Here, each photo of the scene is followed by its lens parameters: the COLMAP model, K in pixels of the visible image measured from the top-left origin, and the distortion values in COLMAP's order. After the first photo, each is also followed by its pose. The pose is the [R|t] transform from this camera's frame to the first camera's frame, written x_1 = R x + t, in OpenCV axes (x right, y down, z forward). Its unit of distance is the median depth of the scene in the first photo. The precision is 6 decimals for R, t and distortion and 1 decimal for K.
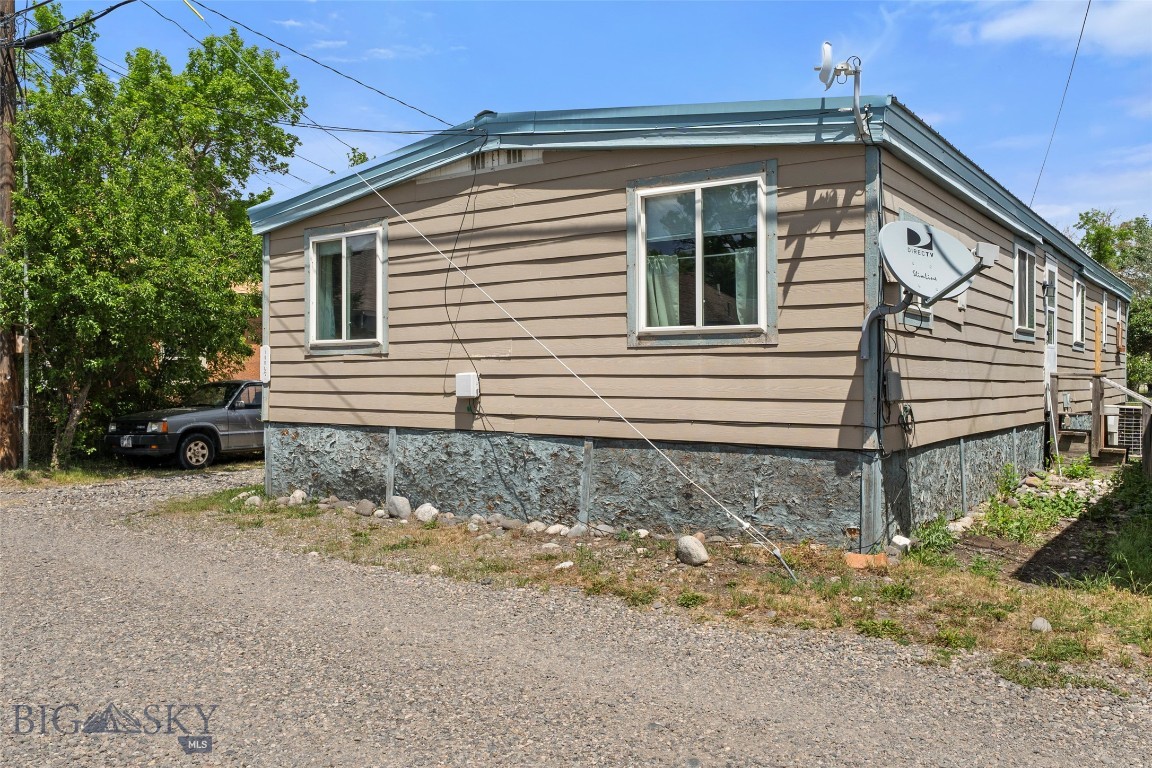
lens RADIAL K [[903.8, 0, 576.1], [0, 903.8, 382.8], [0, 0, 1]] dist [0.000356, 0.000145]
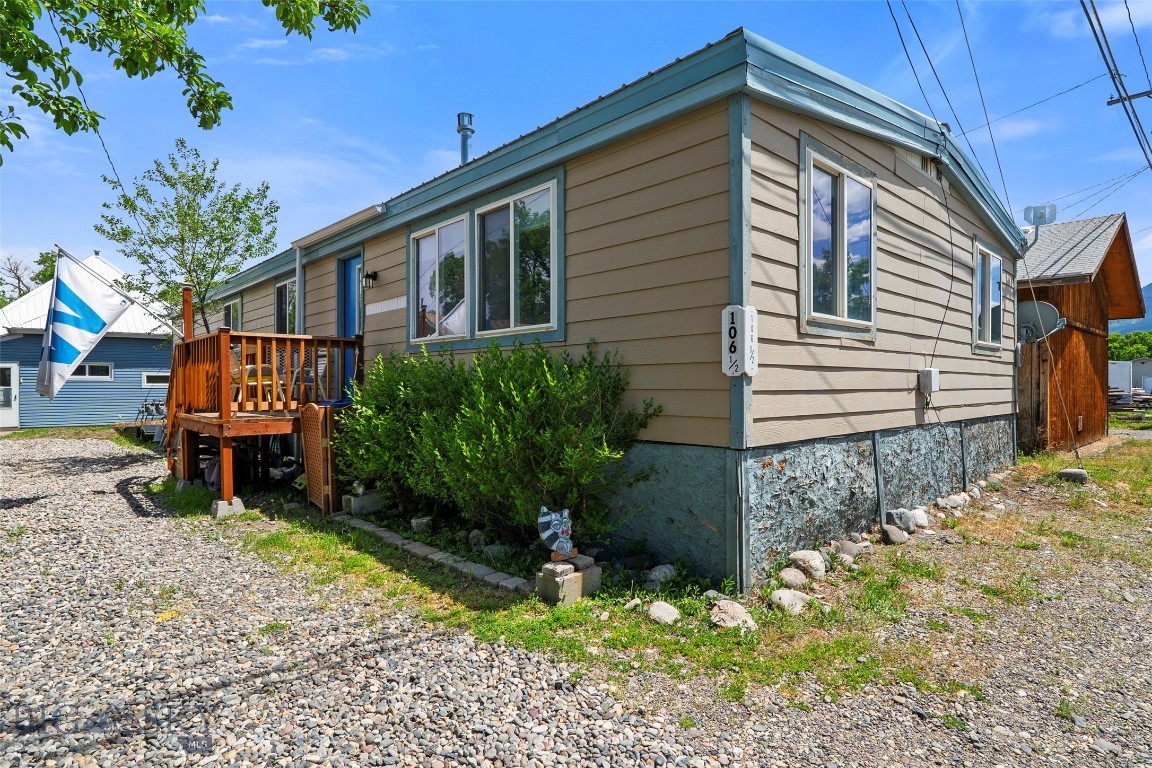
lens RADIAL K [[606.4, 0, 564.7], [0, 606.4, 385.1], [0, 0, 1]] dist [0.003200, -0.004842]
pose [[0.196061, -0.005795, 0.980575, -0.758885], [-0.000301, 0.999982, 0.005970, 0.003309], [-0.980592, -0.001465, 0.196056, 1.102038]]
